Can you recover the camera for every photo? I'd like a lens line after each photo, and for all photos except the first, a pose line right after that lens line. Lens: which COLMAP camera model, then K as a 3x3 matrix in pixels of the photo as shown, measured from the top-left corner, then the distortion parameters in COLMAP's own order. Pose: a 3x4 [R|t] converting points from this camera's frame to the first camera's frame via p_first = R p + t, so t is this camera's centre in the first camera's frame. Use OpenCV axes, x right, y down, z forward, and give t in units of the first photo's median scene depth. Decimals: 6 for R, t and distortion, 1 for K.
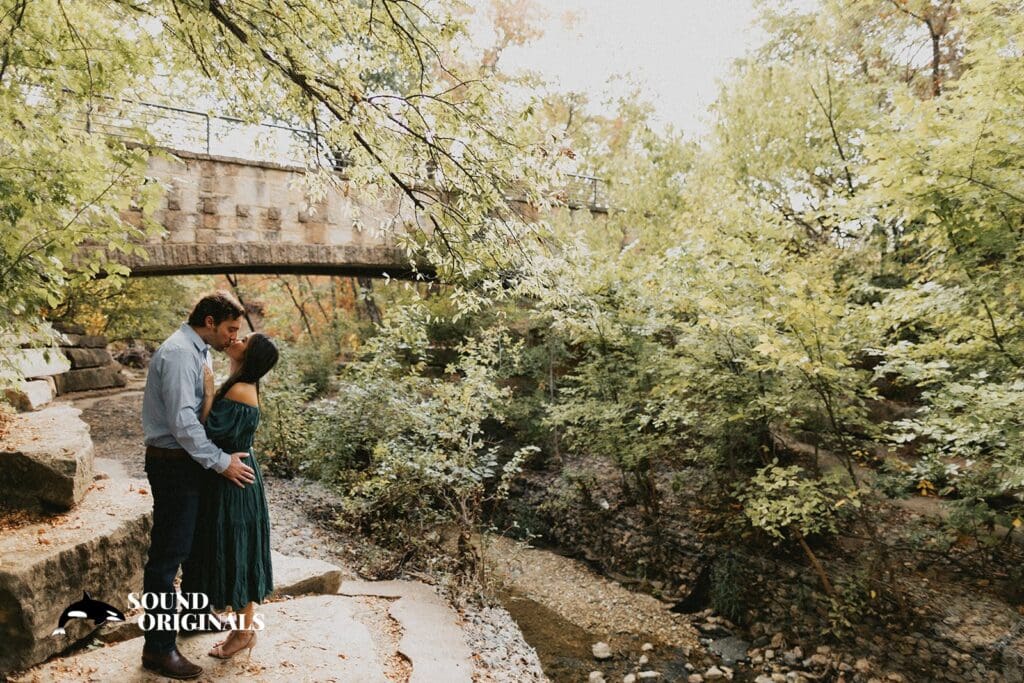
lens RADIAL K [[698.2, 0, 512.6], [0, 698.2, 344.3], [0, 0, 1]] dist [0.006302, -0.002122]
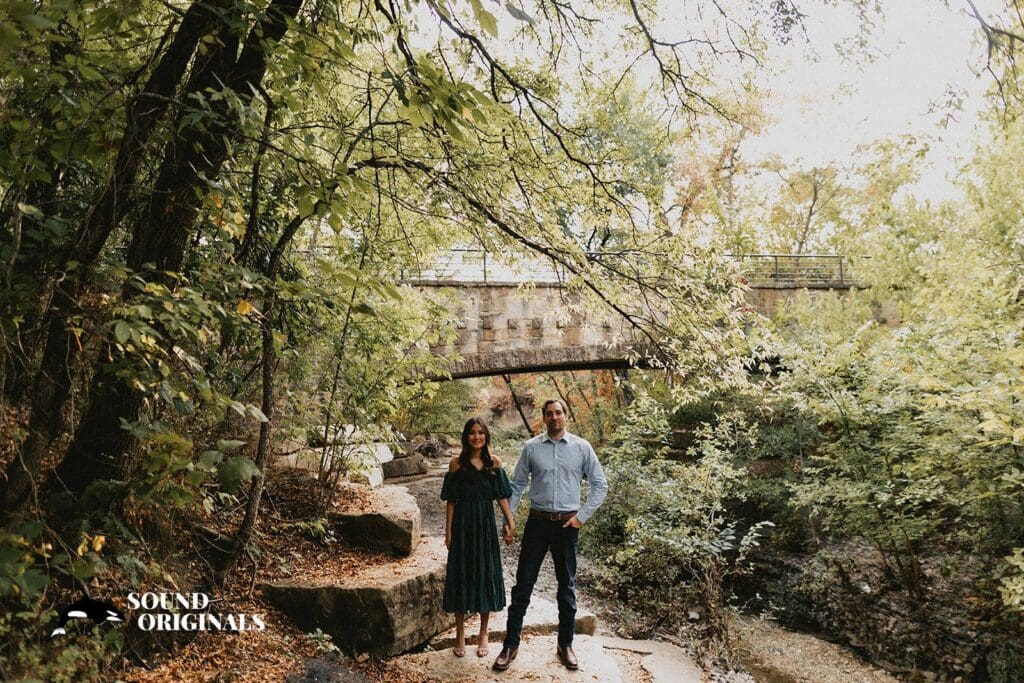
lens RADIAL K [[694.0, 0, 511.4], [0, 694.0, 342.1], [0, 0, 1]] dist [0.003358, -0.004026]
pose [[0.929184, -0.079886, -0.360882, 0.061011], [0.034234, 0.990768, -0.131178, -0.002690], [0.368030, 0.109534, 0.923340, -0.152485]]
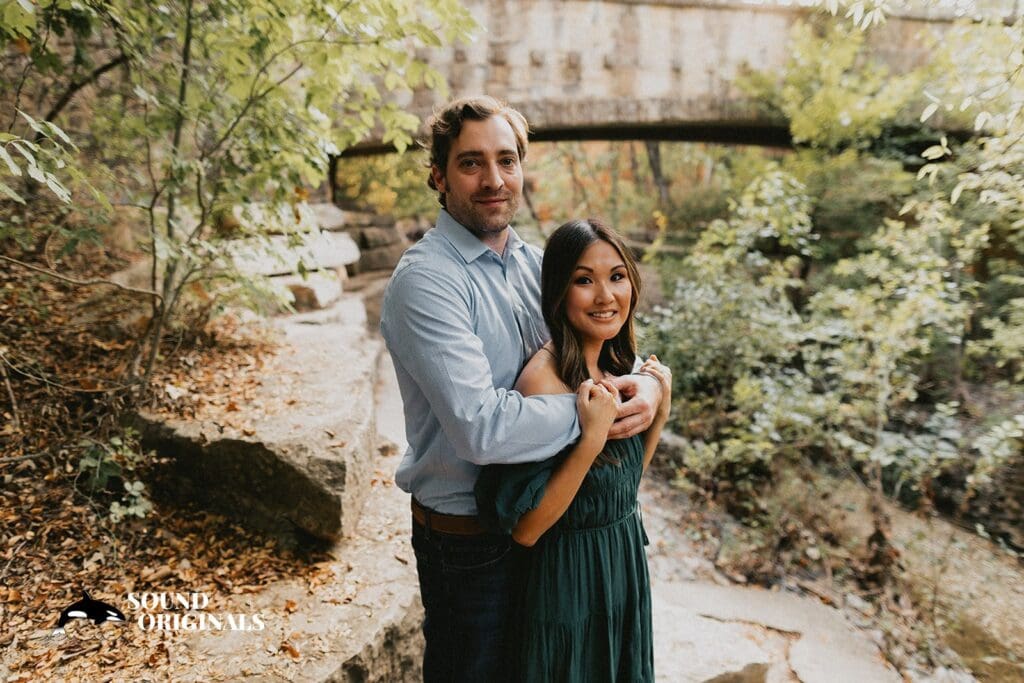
lens RADIAL K [[708.3, 0, 511.4], [0, 708.3, 344.2], [0, 0, 1]] dist [0.004089, -0.003813]
pose [[0.932920, 0.059081, -0.355203, -0.150562], [0.003779, 0.984787, 0.173726, -0.013375], [0.360063, -0.163415, 0.918504, 0.269791]]
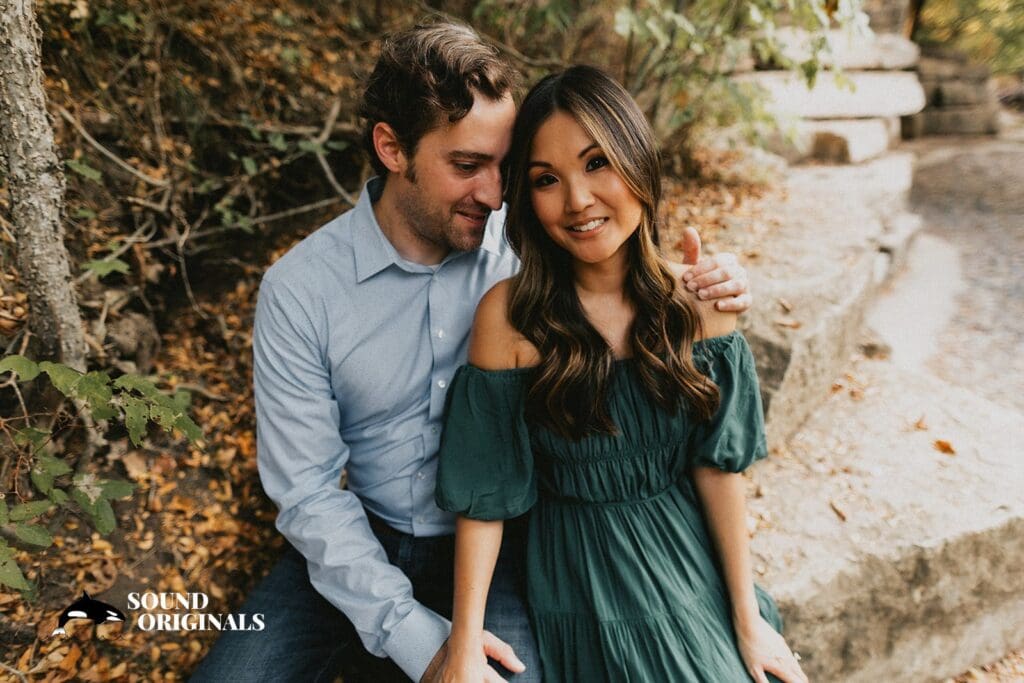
lens RADIAL K [[708.3, 0, 511.4], [0, 708.3, 344.2], [0, 0, 1]] dist [0.004089, -0.003813]
pose [[0.459274, 0.339981, -0.820658, -0.185872], [-0.032934, 0.929740, 0.366740, 0.011147], [0.887684, -0.141406, 0.438203, 0.344490]]
